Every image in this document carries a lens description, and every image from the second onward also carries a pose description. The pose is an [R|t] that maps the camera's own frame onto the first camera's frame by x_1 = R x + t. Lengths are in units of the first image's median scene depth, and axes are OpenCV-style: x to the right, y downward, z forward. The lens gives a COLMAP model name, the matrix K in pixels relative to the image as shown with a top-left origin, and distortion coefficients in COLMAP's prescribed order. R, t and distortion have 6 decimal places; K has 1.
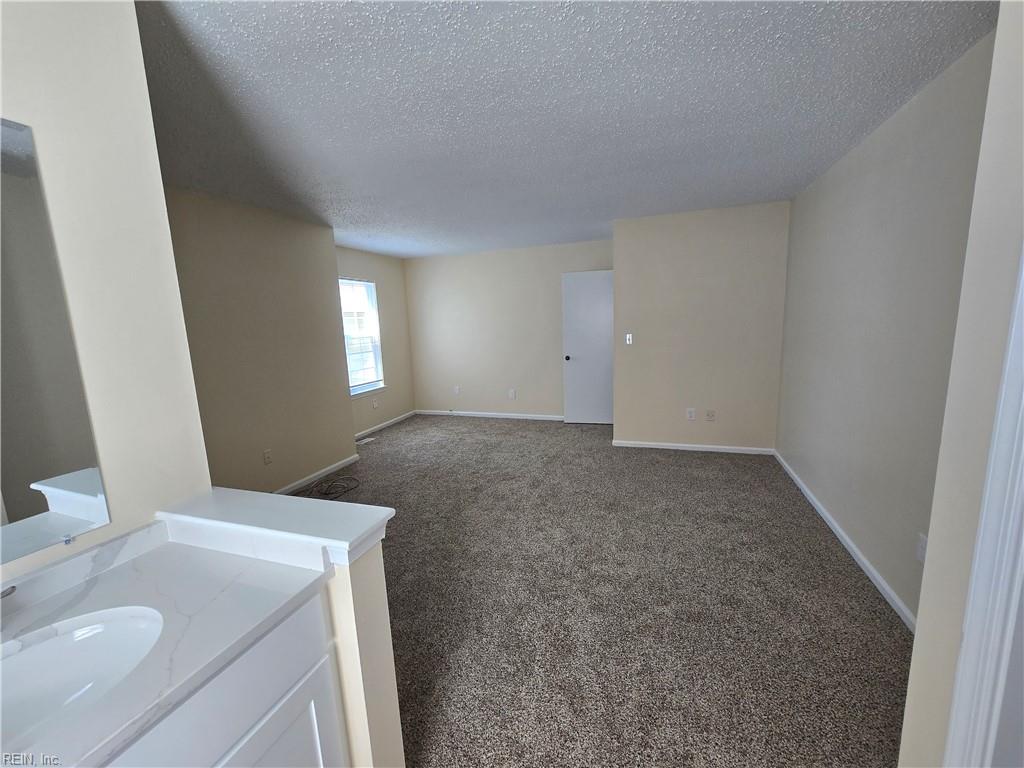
lens RADIAL K [[417.3, 0, 517.5], [0, 417.3, 386.9], [0, 0, 1]] dist [0.000094, 0.001080]
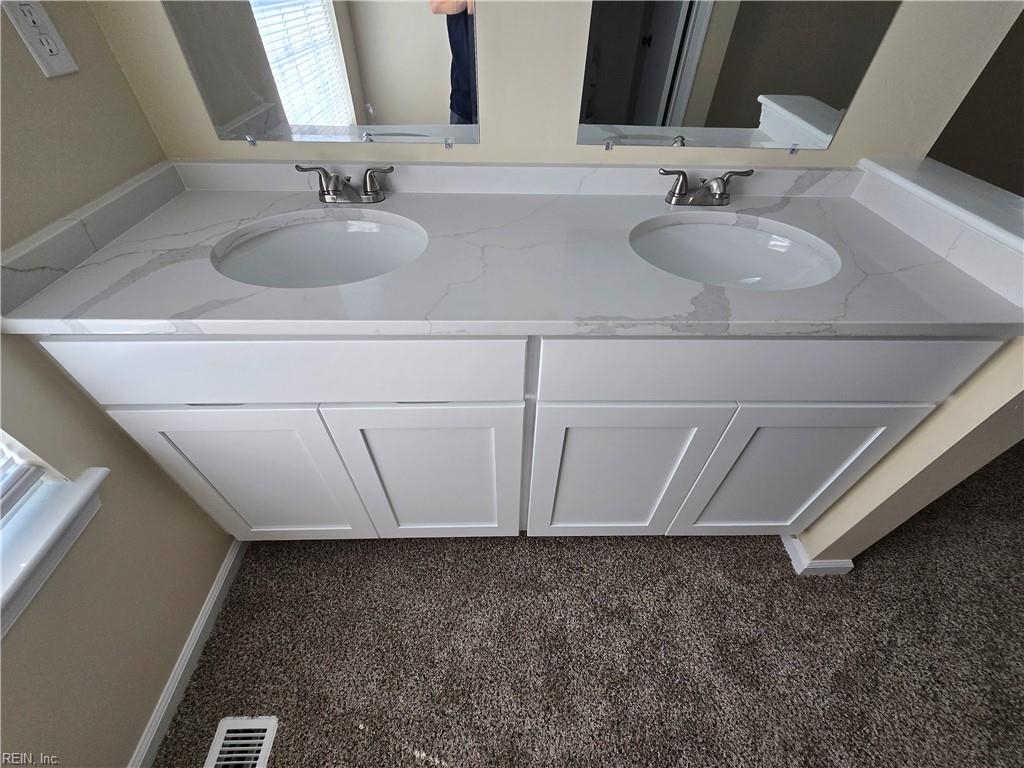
lens RADIAL K [[417.3, 0, 513.0], [0, 417.3, 381.1], [0, 0, 1]] dist [0.000094, 0.001080]
pose [[0.326452, 0.696689, -0.638791, -0.220860], [-0.178001, 0.709038, 0.682335, 0.178254], [0.928302, -0.109044, 0.355478, -0.083959]]
